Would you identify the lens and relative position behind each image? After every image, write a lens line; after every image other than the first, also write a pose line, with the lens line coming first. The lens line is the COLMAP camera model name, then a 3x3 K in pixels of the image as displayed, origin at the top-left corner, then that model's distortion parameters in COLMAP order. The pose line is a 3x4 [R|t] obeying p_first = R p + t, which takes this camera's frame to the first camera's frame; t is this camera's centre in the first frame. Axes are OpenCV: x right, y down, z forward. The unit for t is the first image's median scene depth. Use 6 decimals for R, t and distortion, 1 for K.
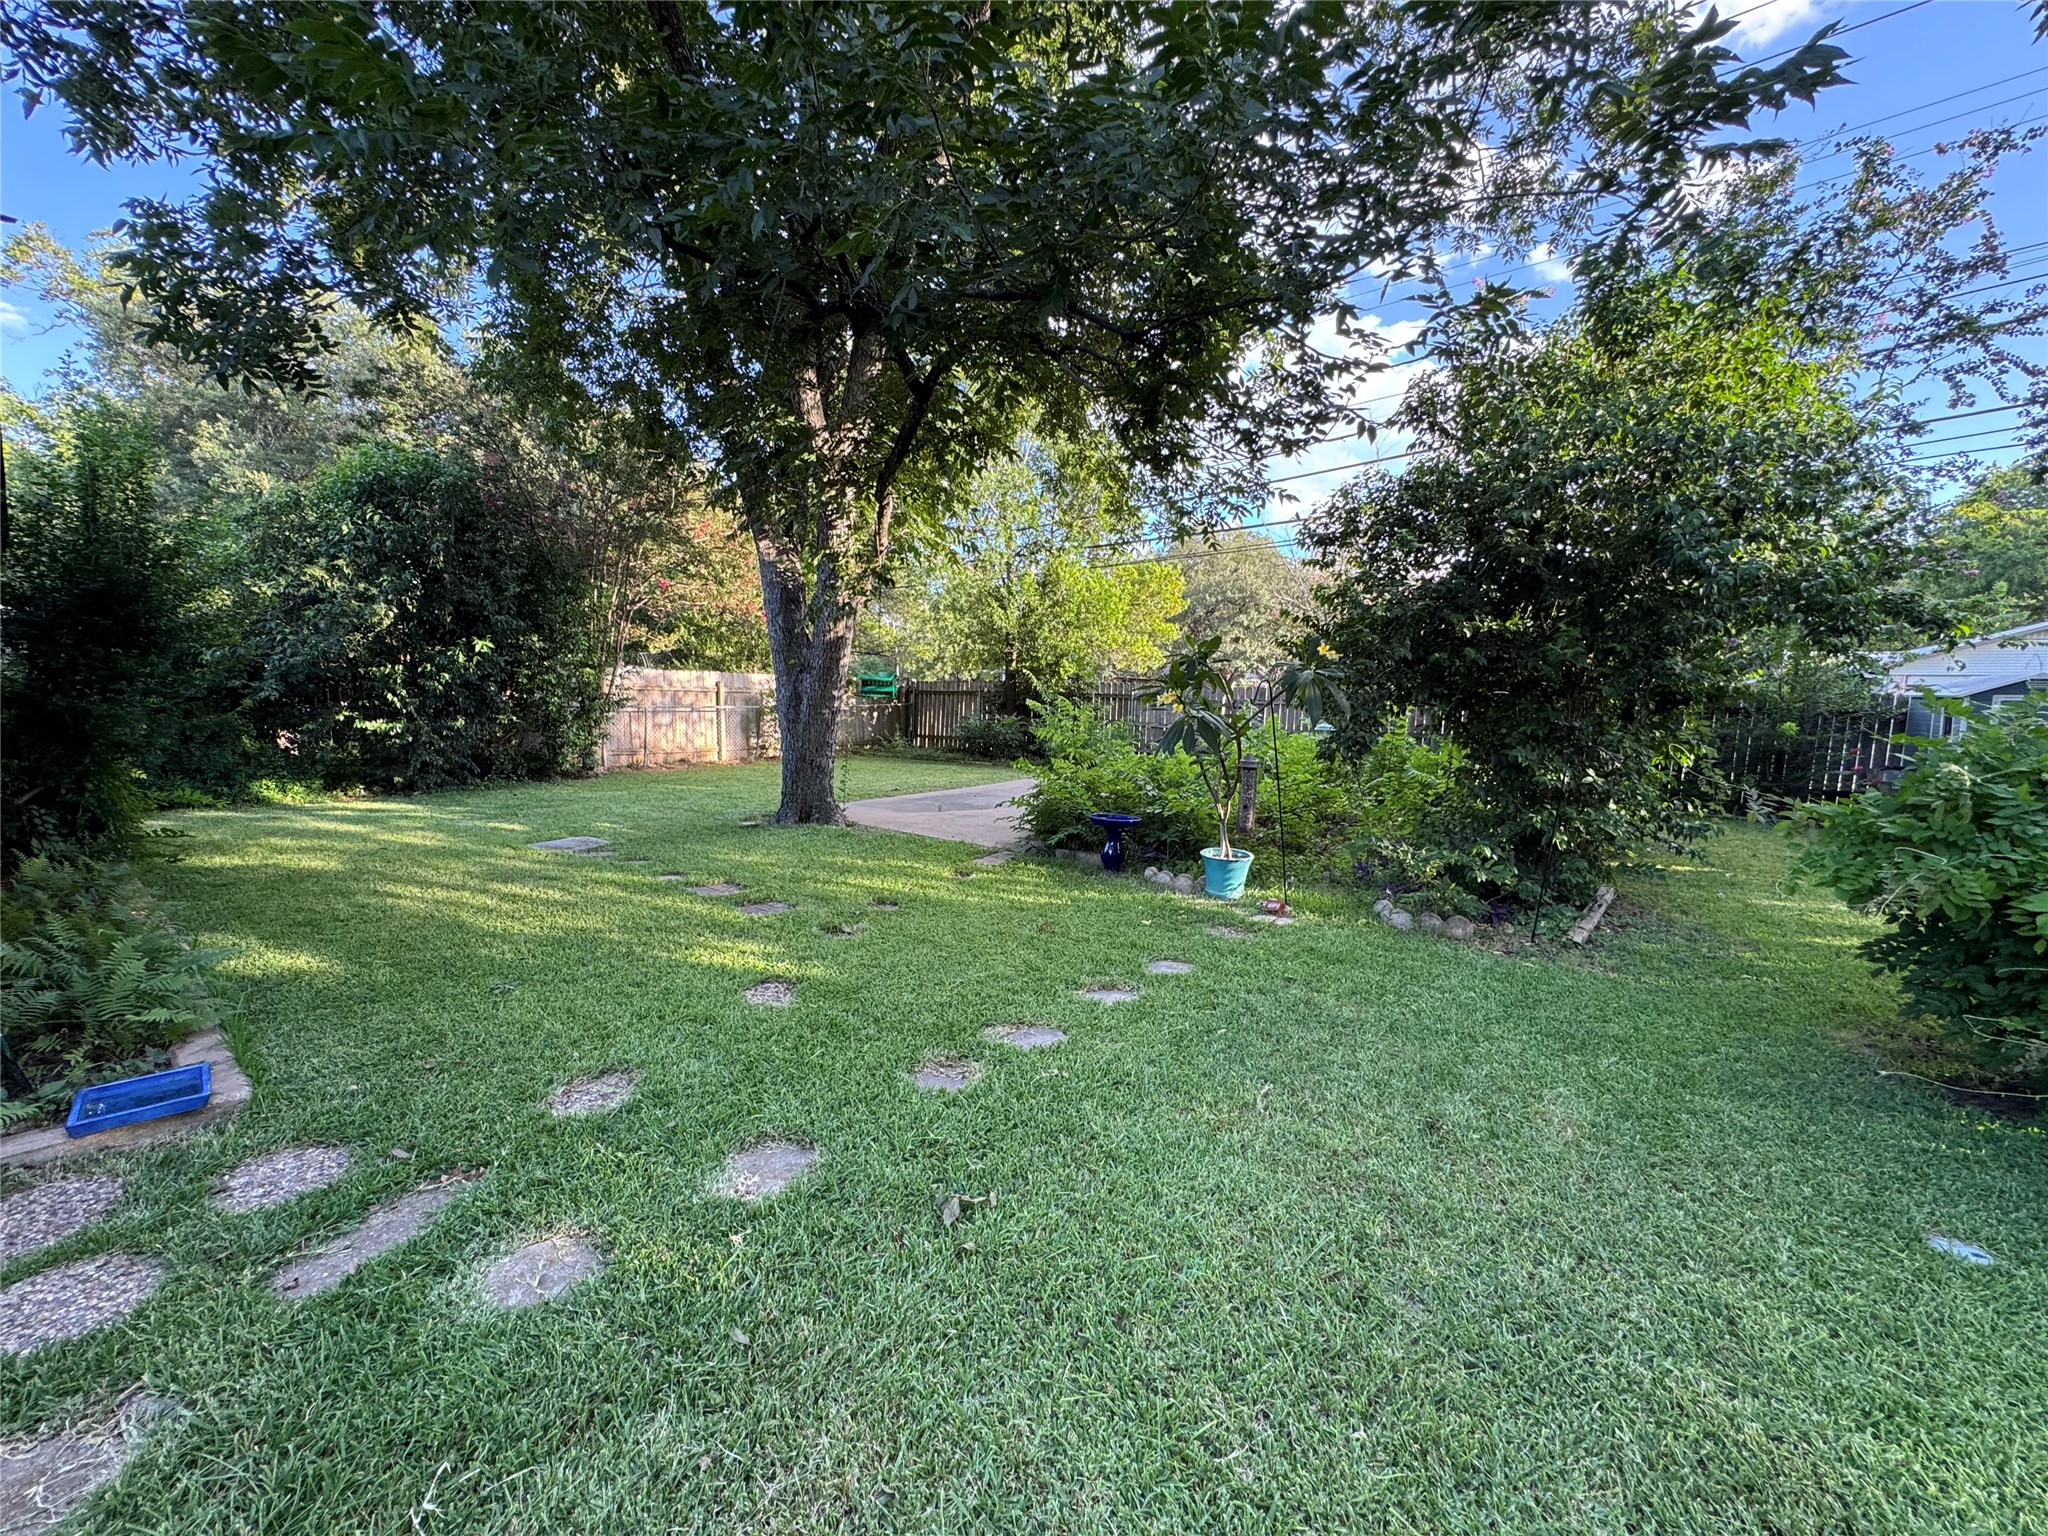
lens RADIAL K [[832.2, 0, 1024.0], [0, 832.2, 768.0], [0, 0, 1]] dist [0.003310, 0.000421]
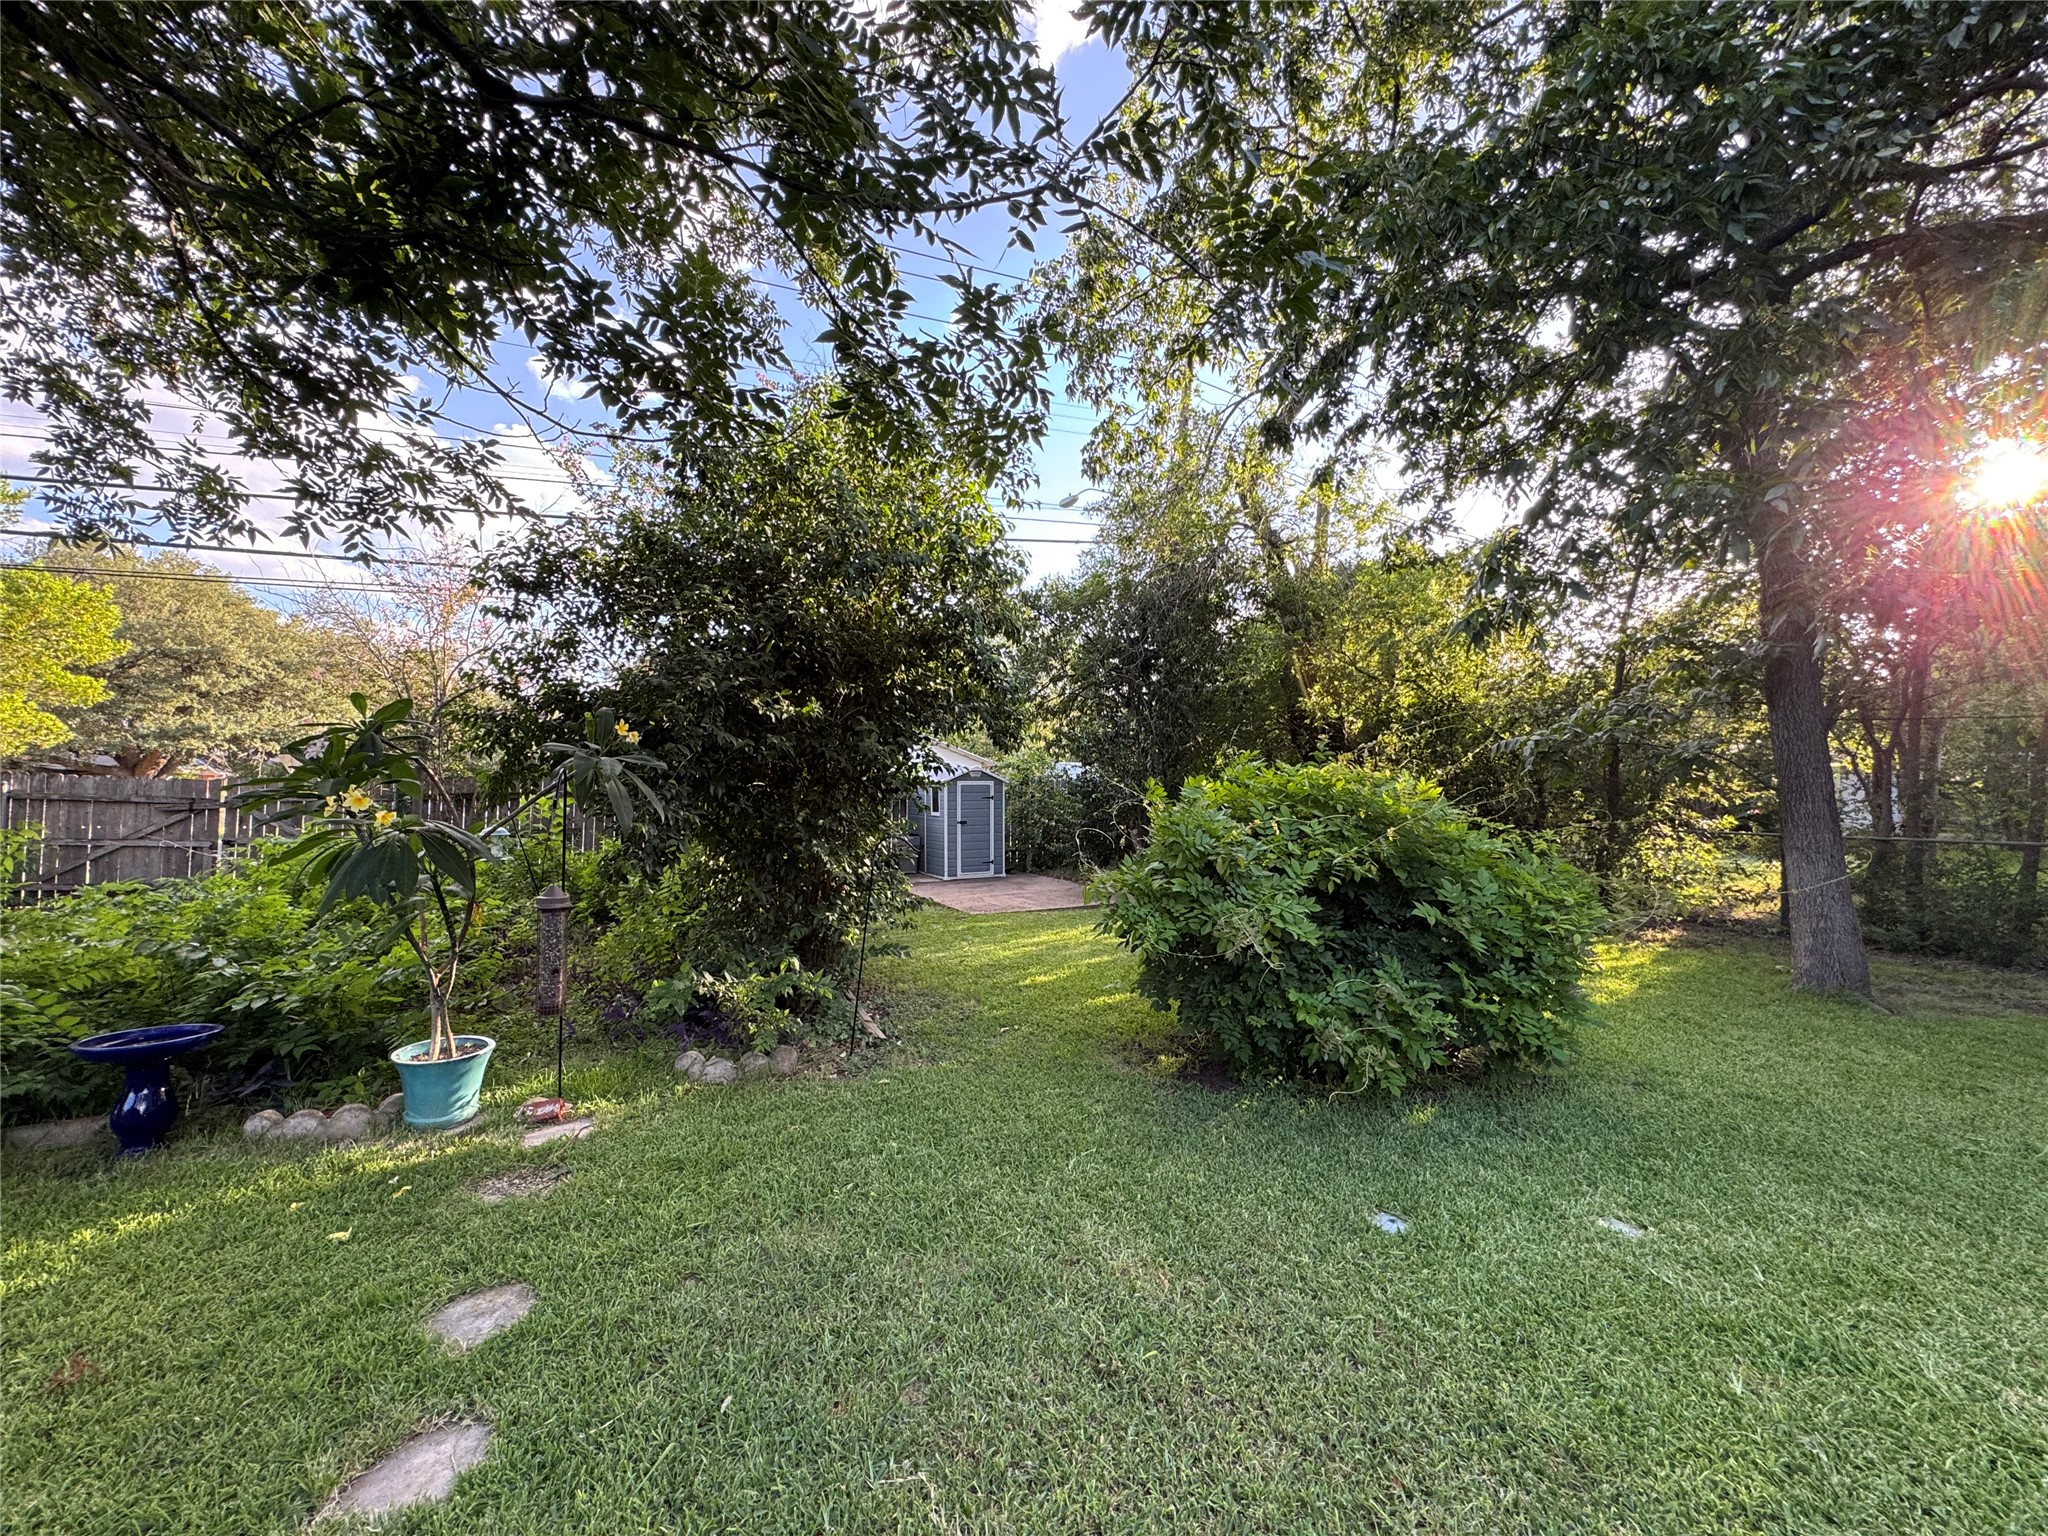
lens RADIAL K [[832.2, 0, 1024.0], [0, 832.2, 768.0], [0, 0, 1]] dist [0.003310, 0.000421]
pose [[0.481115, 0.002478, 0.876654, -0.089337], [0.089886, 0.994586, -0.052141, -0.032632], [-0.872037, 0.103885, 0.478288, 0.294270]]
